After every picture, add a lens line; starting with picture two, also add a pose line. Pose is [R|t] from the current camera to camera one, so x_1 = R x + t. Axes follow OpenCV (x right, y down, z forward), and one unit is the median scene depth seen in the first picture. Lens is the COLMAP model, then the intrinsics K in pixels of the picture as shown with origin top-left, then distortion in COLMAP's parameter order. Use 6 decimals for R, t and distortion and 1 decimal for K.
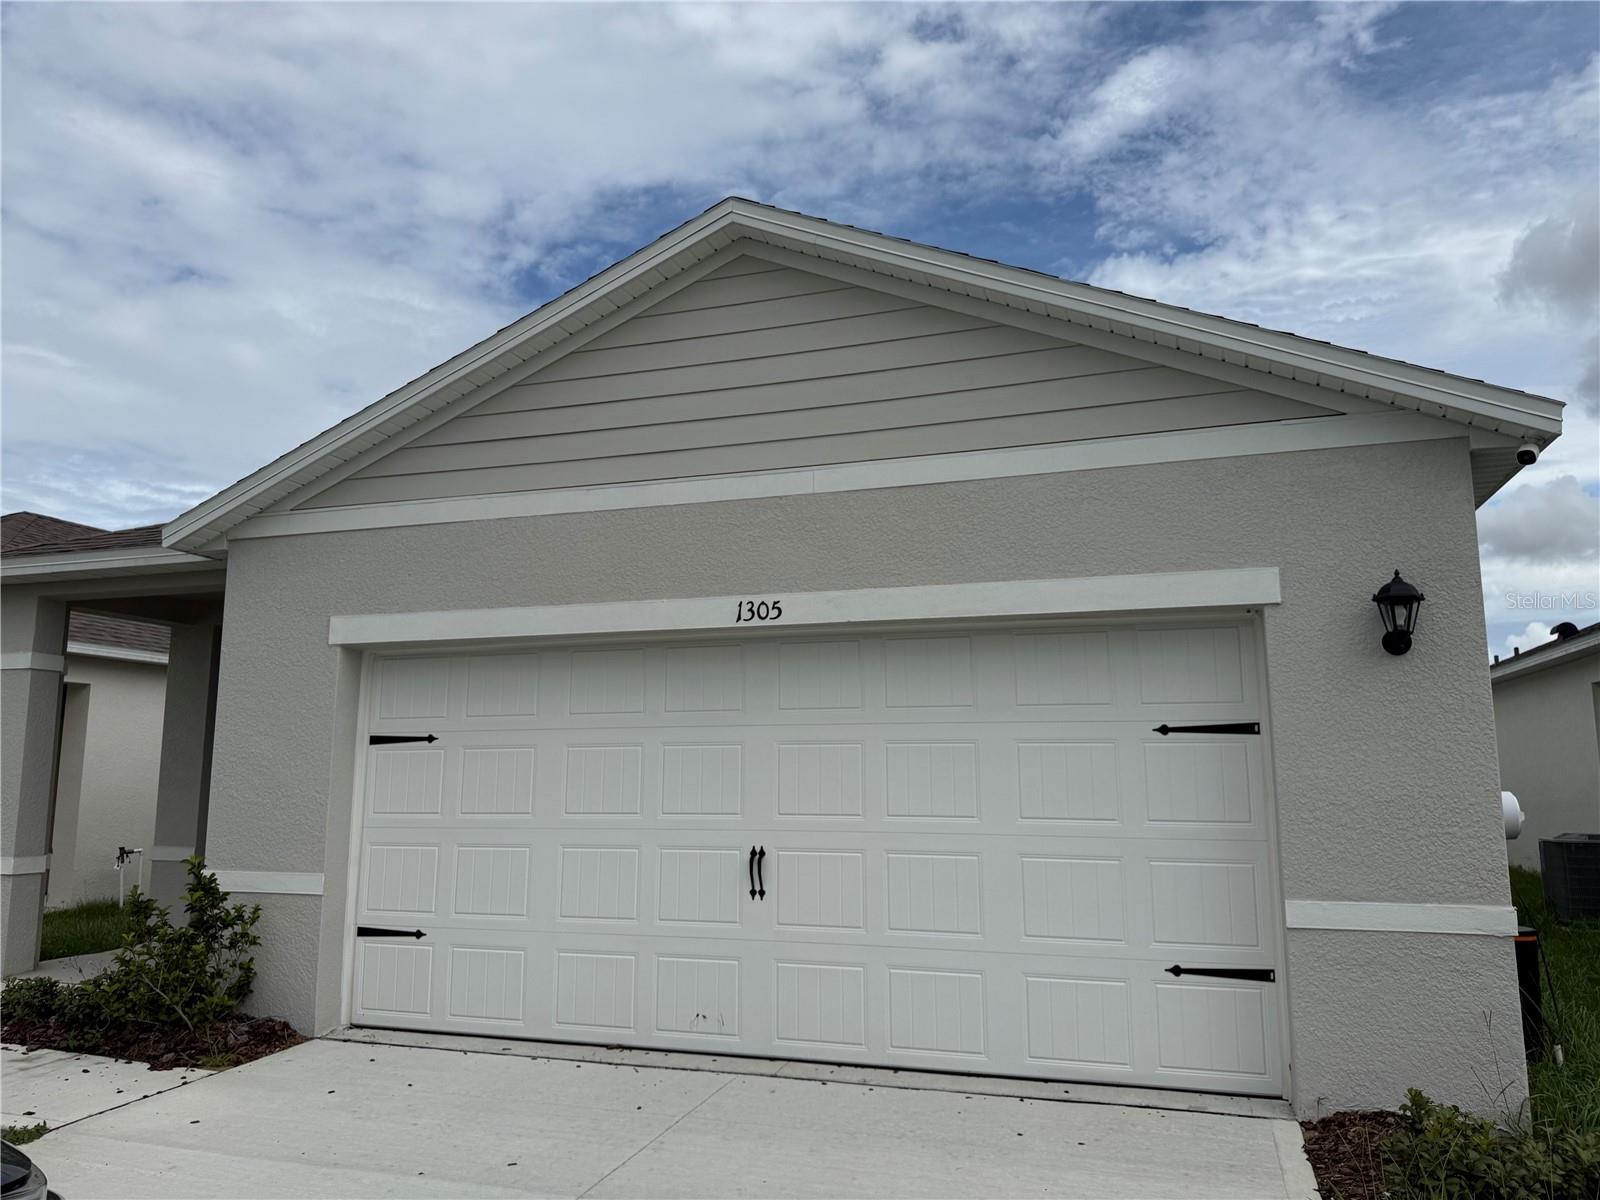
lens RADIAL K [[1128.4, 0, 789.8], [0, 1128.4, 599.5], [0, 0, 1]] dist [0.046285, -0.049587]
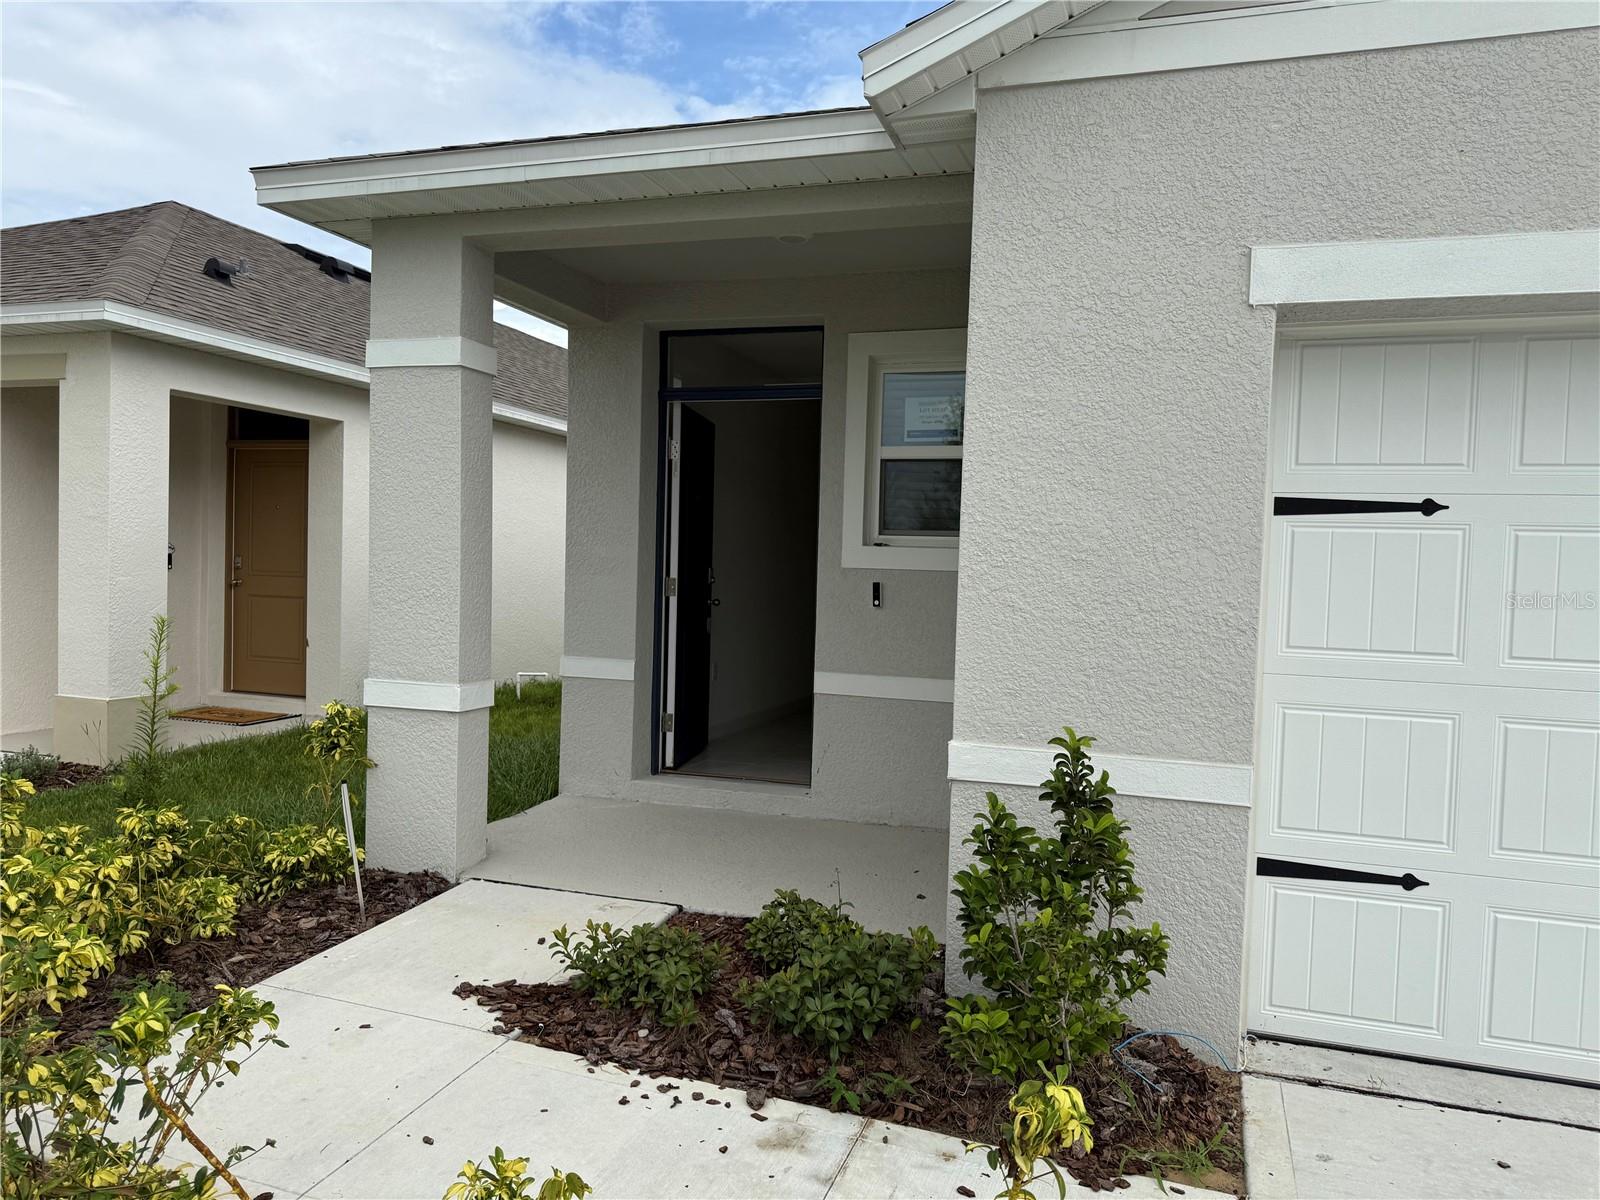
lens RADIAL K [[1107.0, 0, 804.1], [0, 1107.0, 593.6], [0, 0, 1]] dist [0.050410, -0.046960]
pose [[0.999512, 0.029986, 0.008695, -0.581390], [-0.031072, 0.982581, 0.183221, 0.076953], [-0.003050, -0.183402, 0.983033, 0.499090]]
